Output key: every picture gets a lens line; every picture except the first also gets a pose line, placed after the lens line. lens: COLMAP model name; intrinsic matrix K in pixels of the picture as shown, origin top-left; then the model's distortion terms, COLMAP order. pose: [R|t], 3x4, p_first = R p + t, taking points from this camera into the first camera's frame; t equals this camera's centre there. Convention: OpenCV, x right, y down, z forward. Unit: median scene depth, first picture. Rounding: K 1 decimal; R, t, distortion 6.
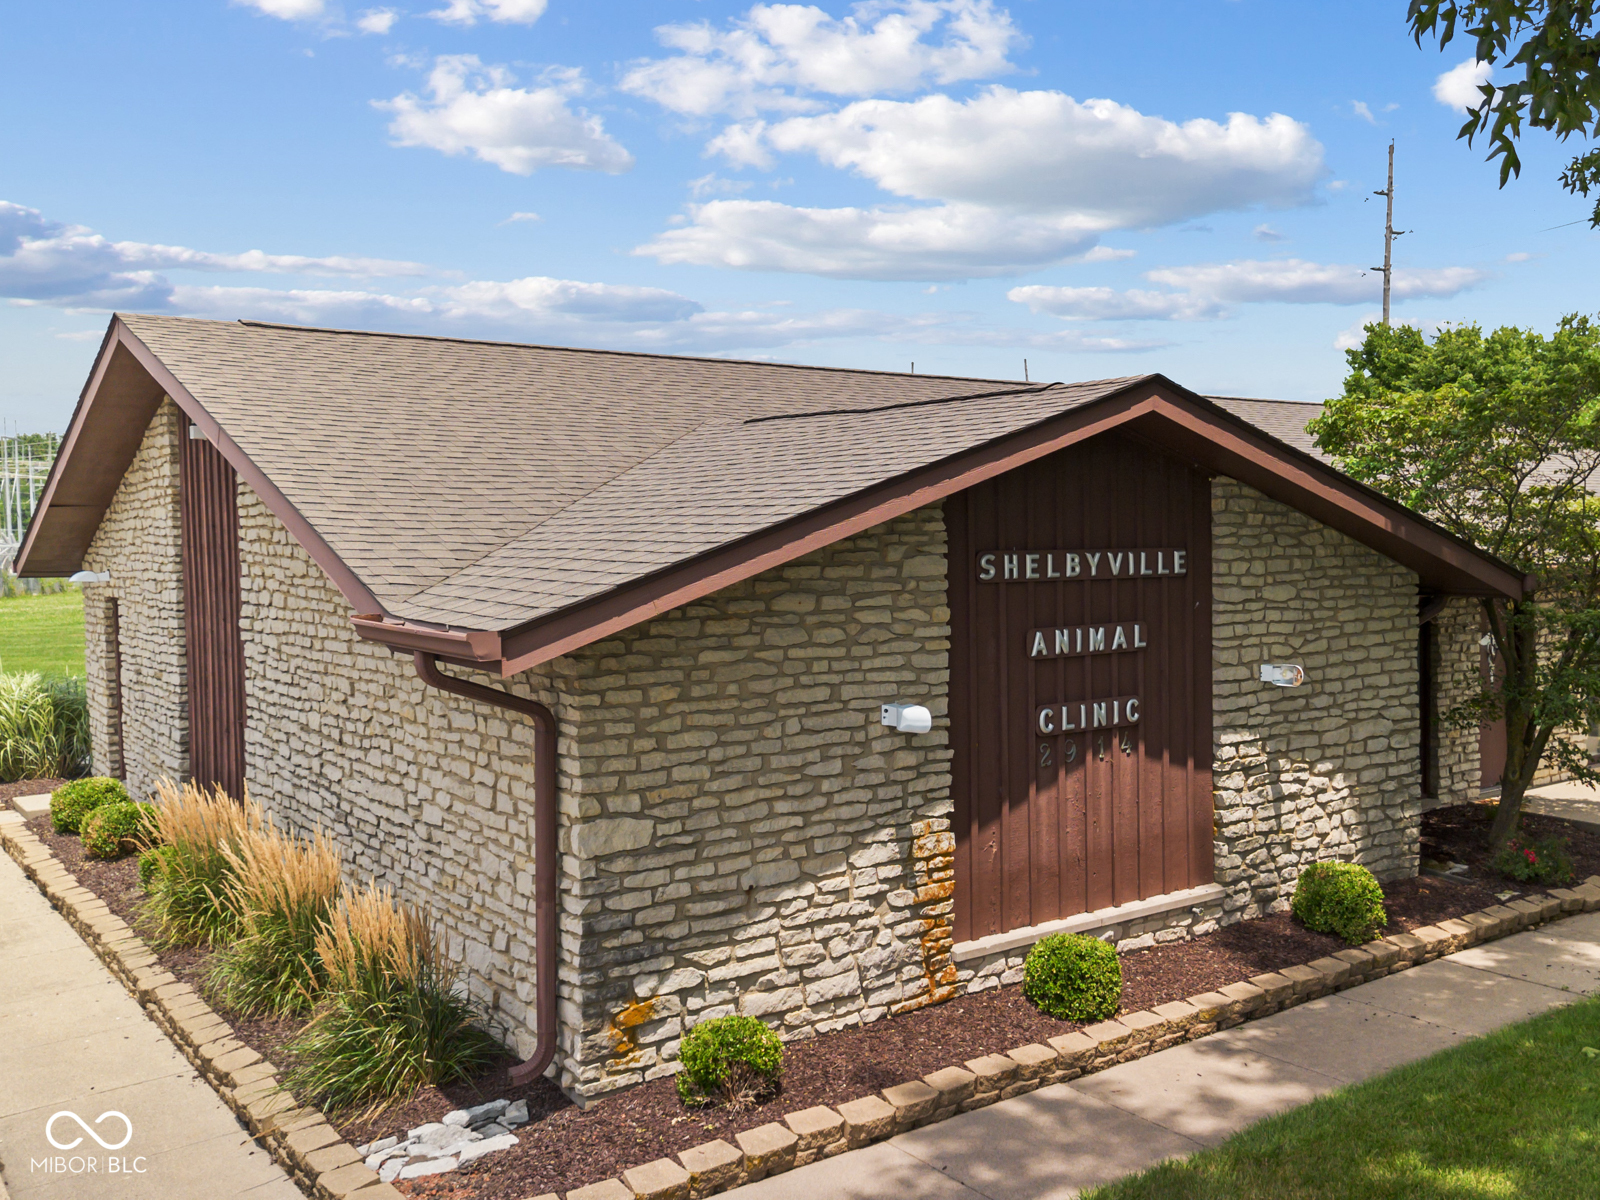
lens RADIAL K [[1510.3, 0, 1059.5], [0, 1510.3, 574.4], [0, 0, 1]] dist [0.086289, -0.166724]
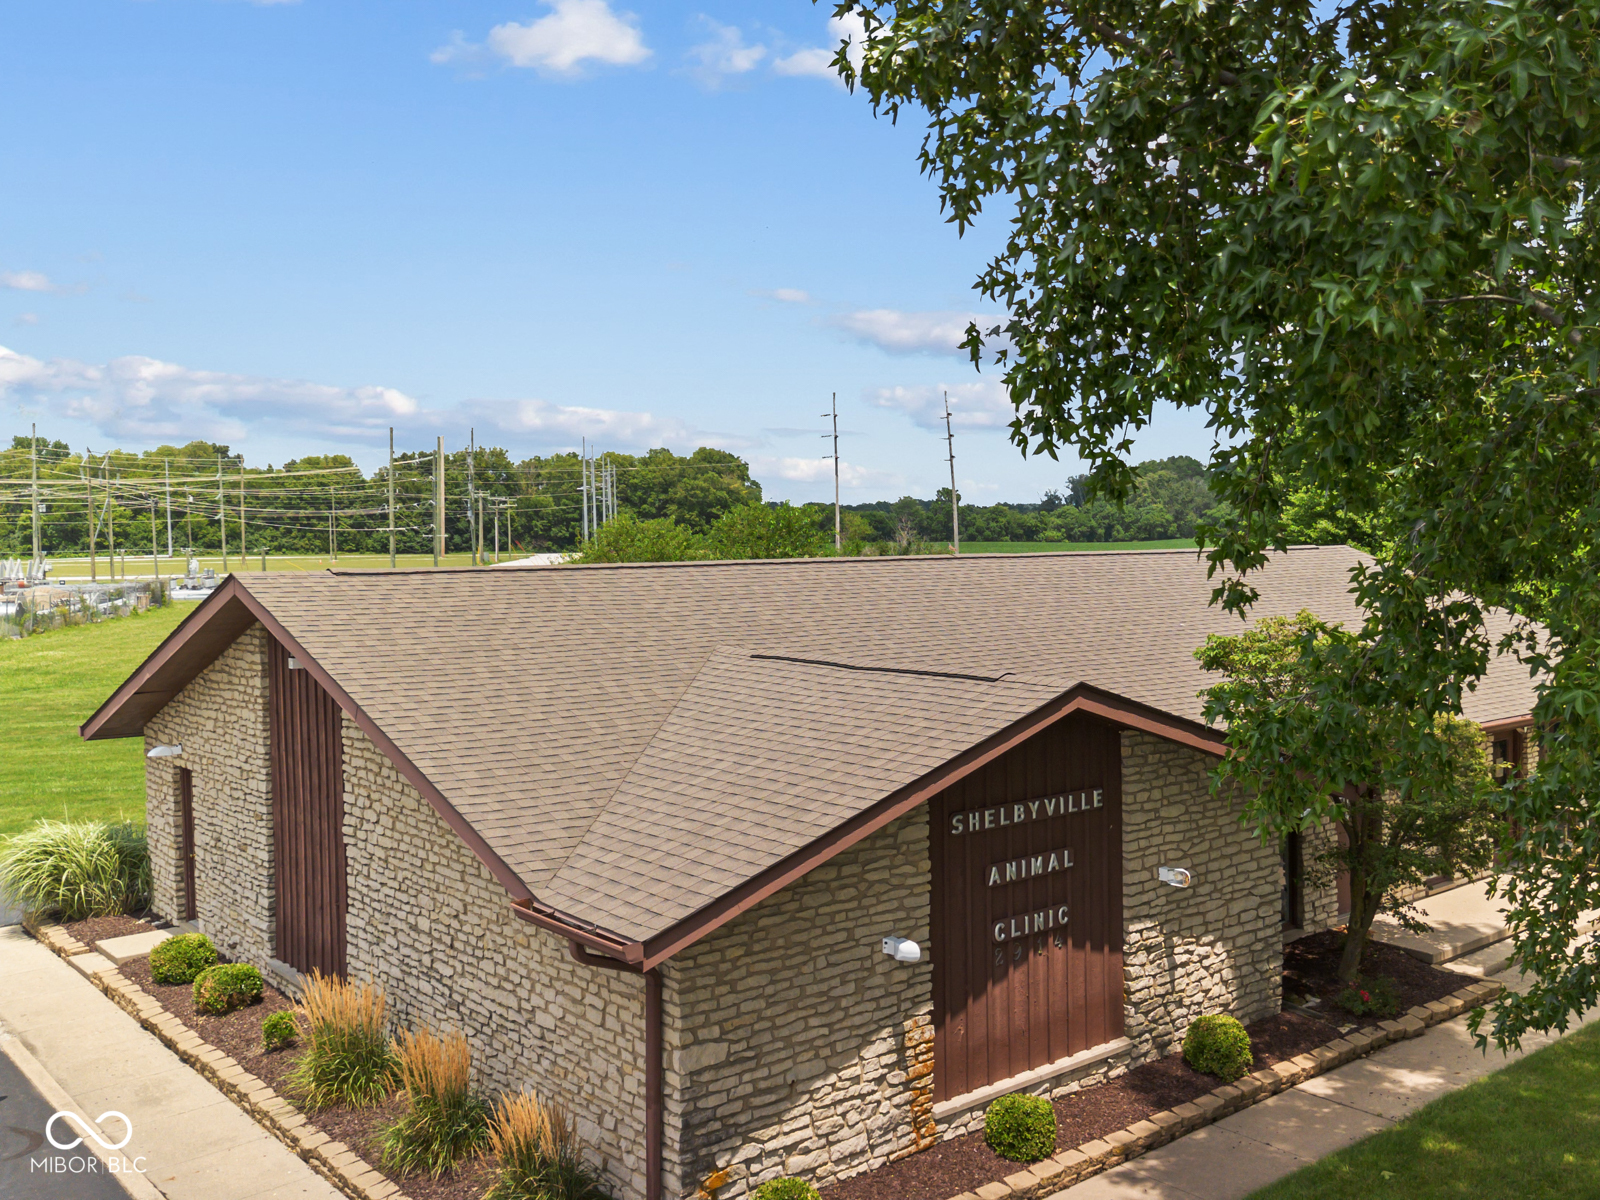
lens RADIAL K [[1510.3, 0, 1081.9], [0, 1510.3, 562.9], [0, 0, 1]] dist [0.059465, -0.124874]
pose [[0.997484, -0.002672, 0.070844, -0.030390], [0.003264, 0.999961, -0.008247, -0.220290], [-0.070819, 0.008458, 0.997453, -0.355596]]
